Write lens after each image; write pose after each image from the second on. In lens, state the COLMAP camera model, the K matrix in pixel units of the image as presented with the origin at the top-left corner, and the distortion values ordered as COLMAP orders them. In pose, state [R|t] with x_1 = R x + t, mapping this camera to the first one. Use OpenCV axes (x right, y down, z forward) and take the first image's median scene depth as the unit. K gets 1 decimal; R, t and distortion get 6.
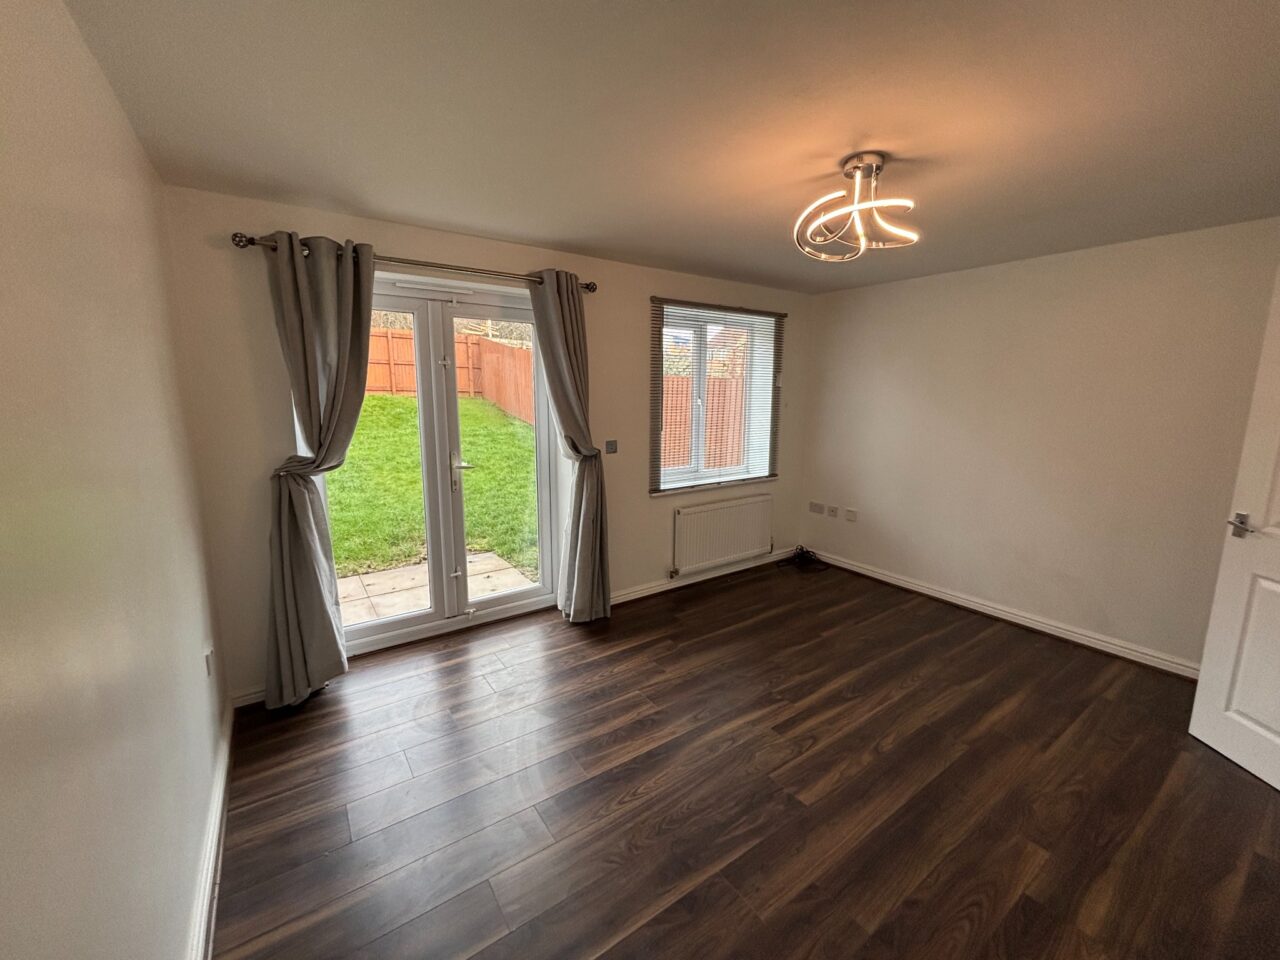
lens RADIAL K [[518.3, 0, 642.5], [0, 518.3, 474.4], [0, 0, 1]] dist [0.003428, -0.000467]
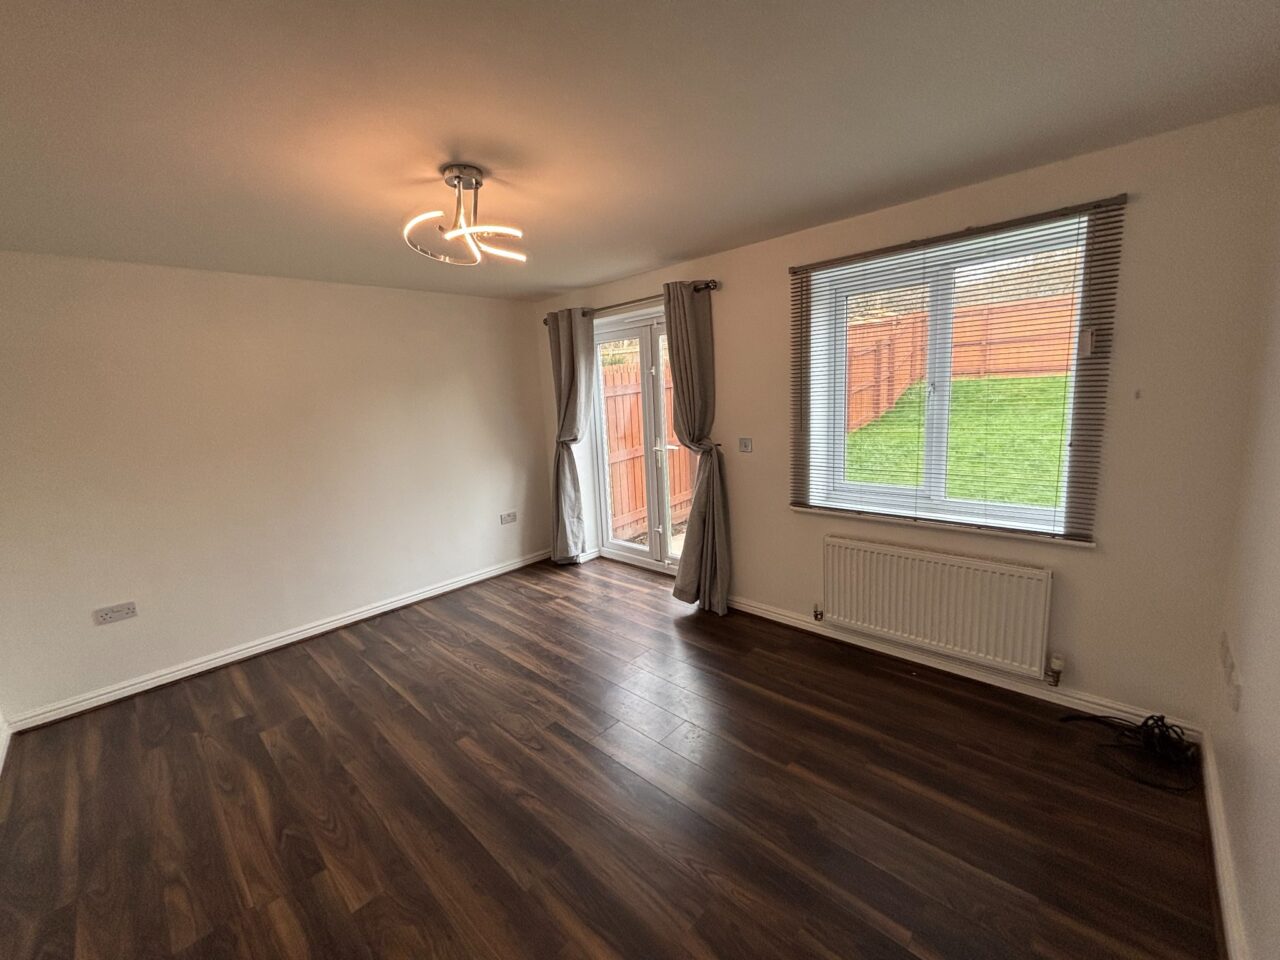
lens RADIAL K [[524.0, 0, 640.2], [0, 524.0, 471.9], [0, 0, 1]] dist [-0.004598, -0.000038]
pose [[0.189197, 0.132878, -0.972907, 0.858571], [-0.108176, 0.987591, 0.113848, -0.094508], [0.975962, 0.083705, 0.201223, 0.643382]]
